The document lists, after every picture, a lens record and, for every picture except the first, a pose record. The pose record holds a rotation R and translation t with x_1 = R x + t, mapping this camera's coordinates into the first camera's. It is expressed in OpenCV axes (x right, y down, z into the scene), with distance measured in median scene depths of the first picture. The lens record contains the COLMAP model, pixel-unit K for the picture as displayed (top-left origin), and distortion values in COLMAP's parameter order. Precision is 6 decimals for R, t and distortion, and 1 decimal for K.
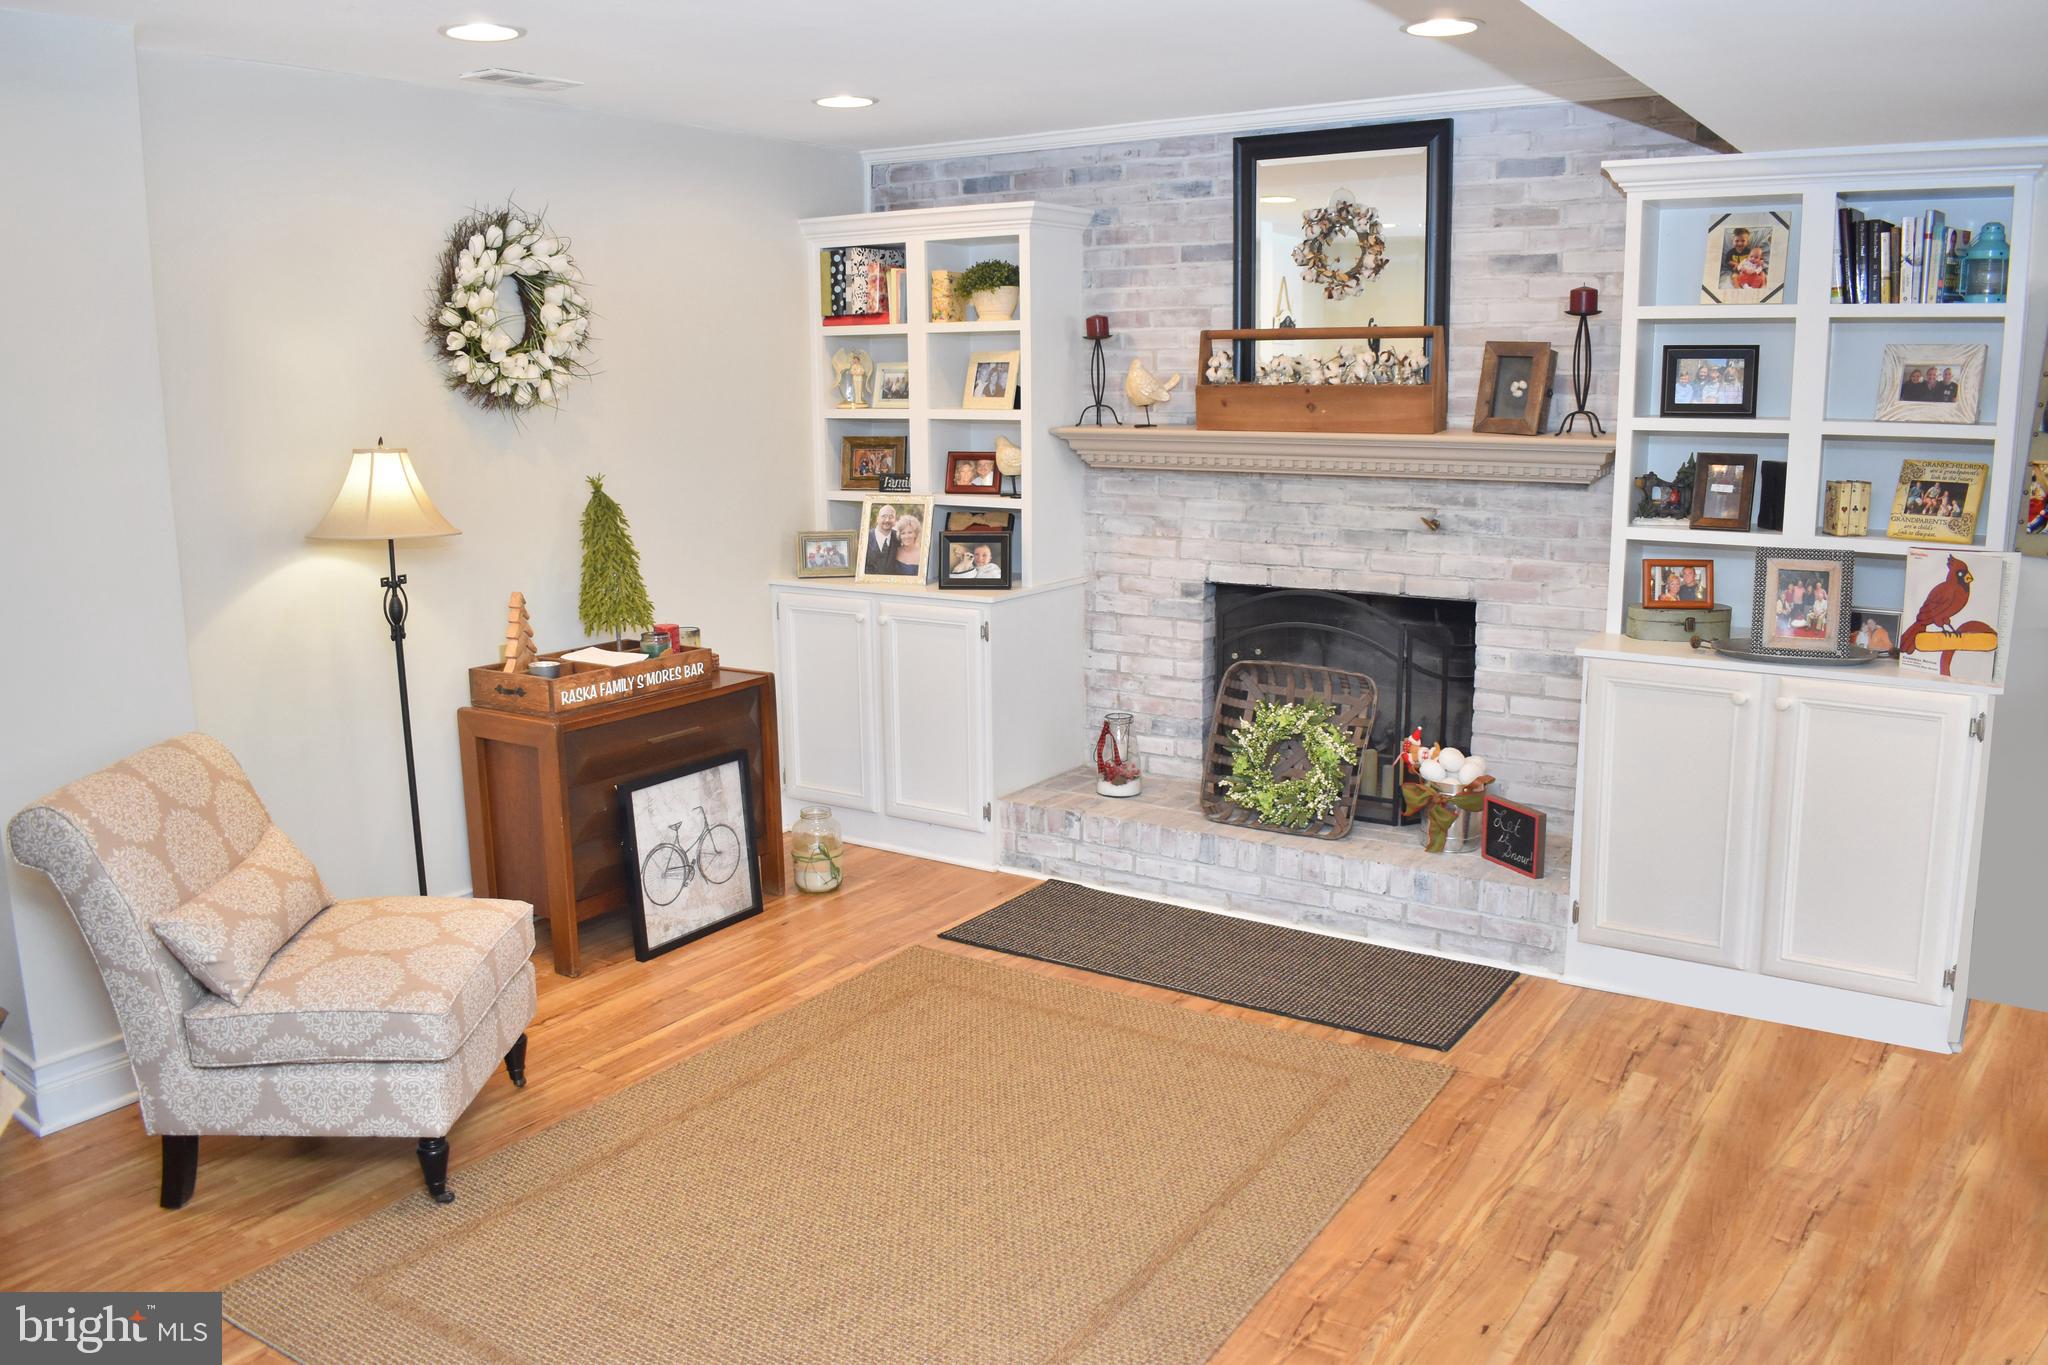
lens RADIAL K [[1595.4, 0, 1031.8], [0, 1595.4, 685.0], [0, 0, 1]] dist [-0.100529, 0.019819]
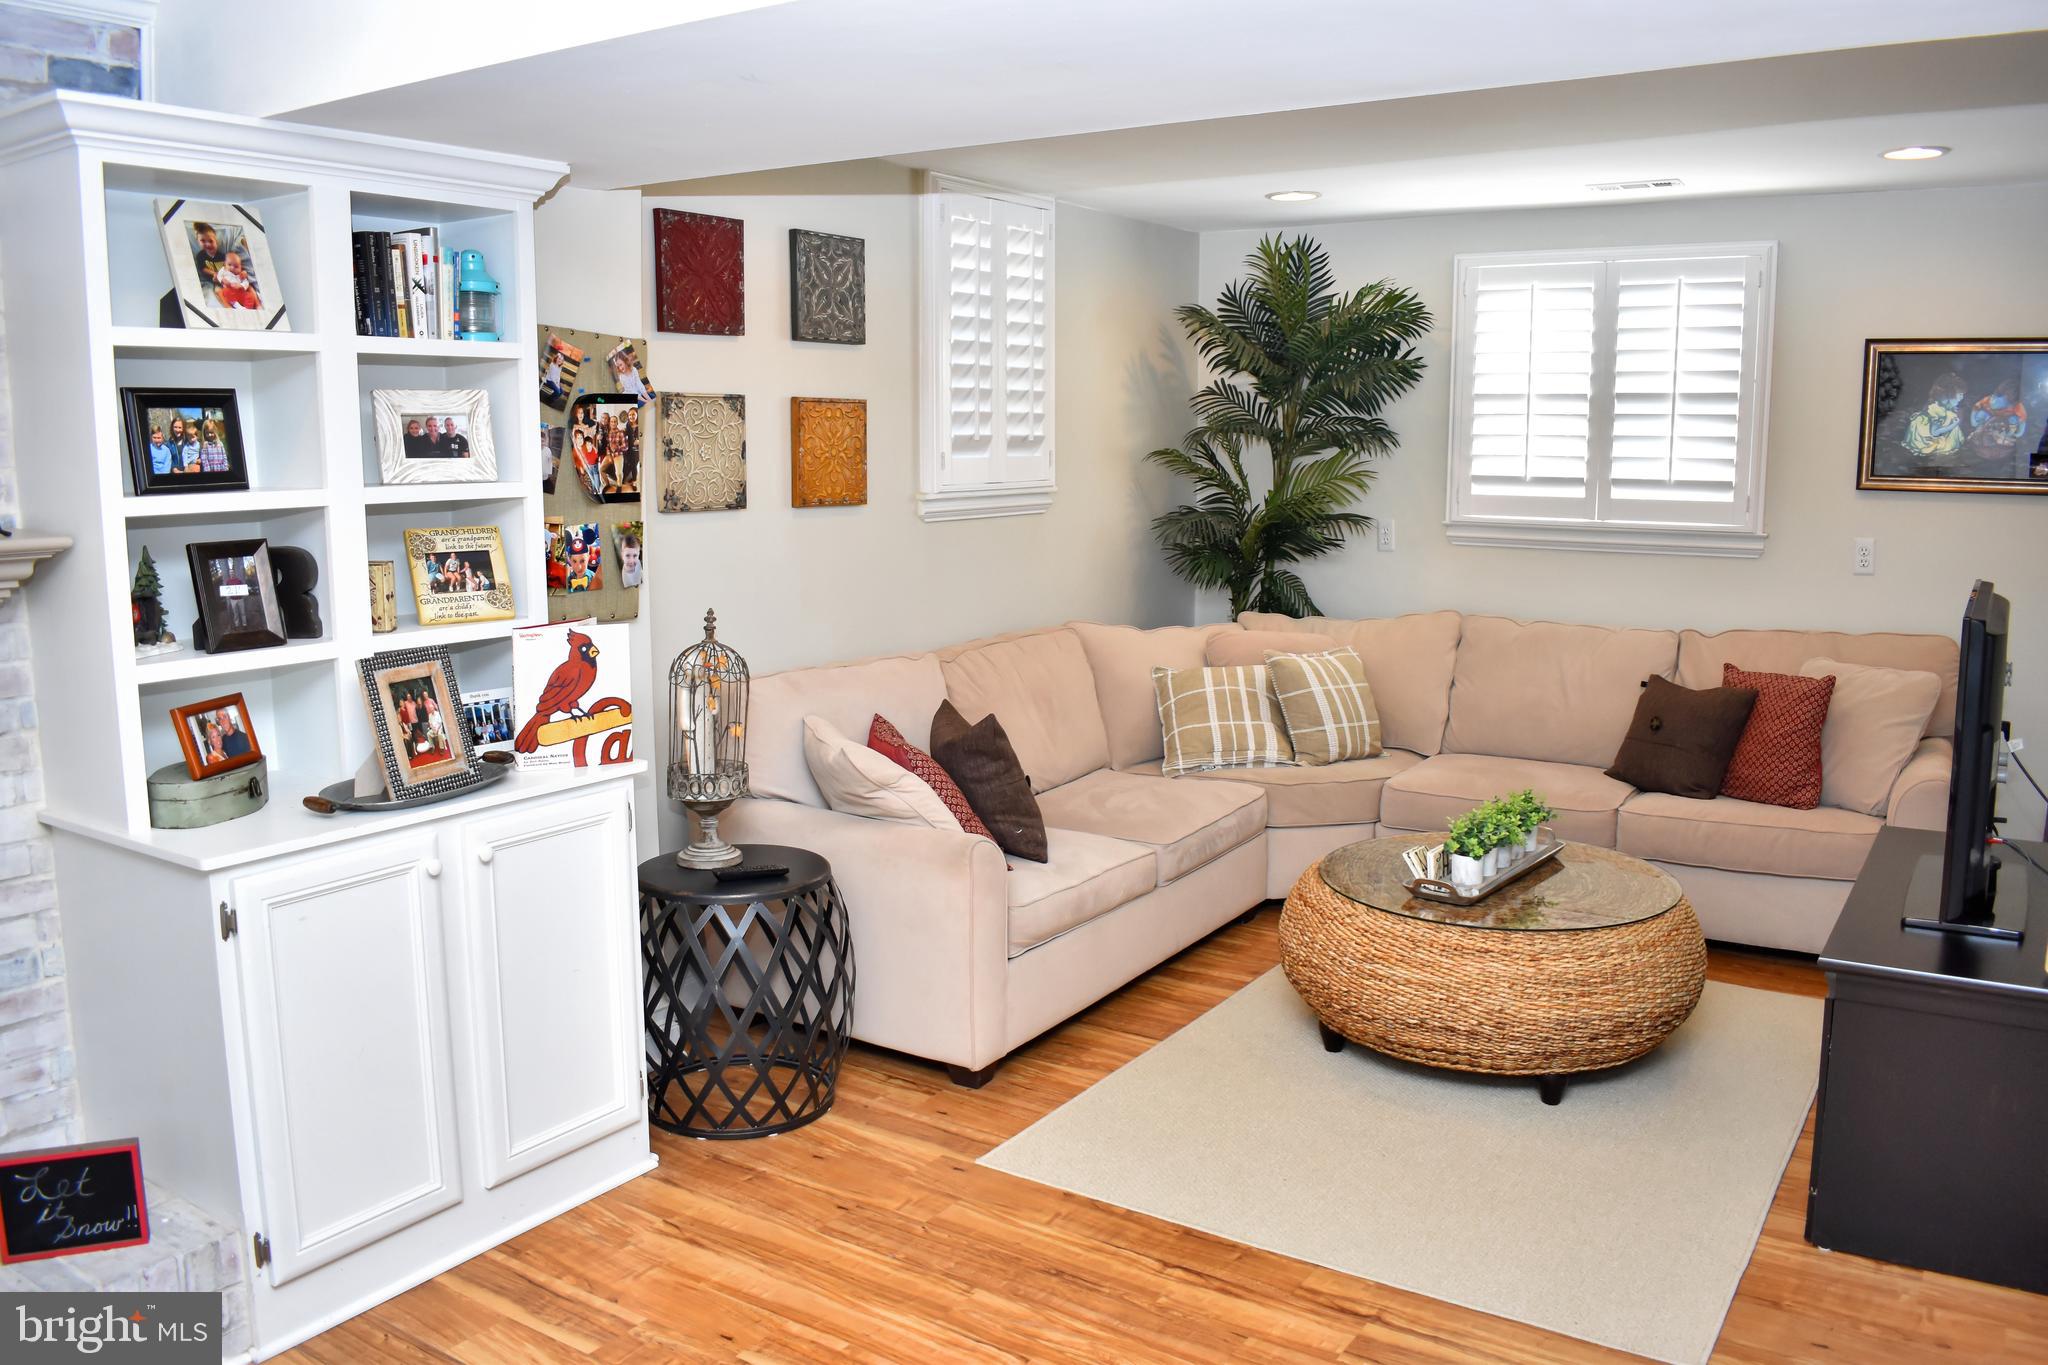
lens RADIAL K [[1595.4, 0, 1013.9], [0, 1595.4, 686.6], [0, 0, 1]] dist [-0.100529, 0.019819]
pose [[0.007999, -0.145053, 0.989392, -0.229675], [0.195375, 0.970581, 0.140716, -0.102014], [-0.980696, 0.192176, 0.036104, 0.571788]]
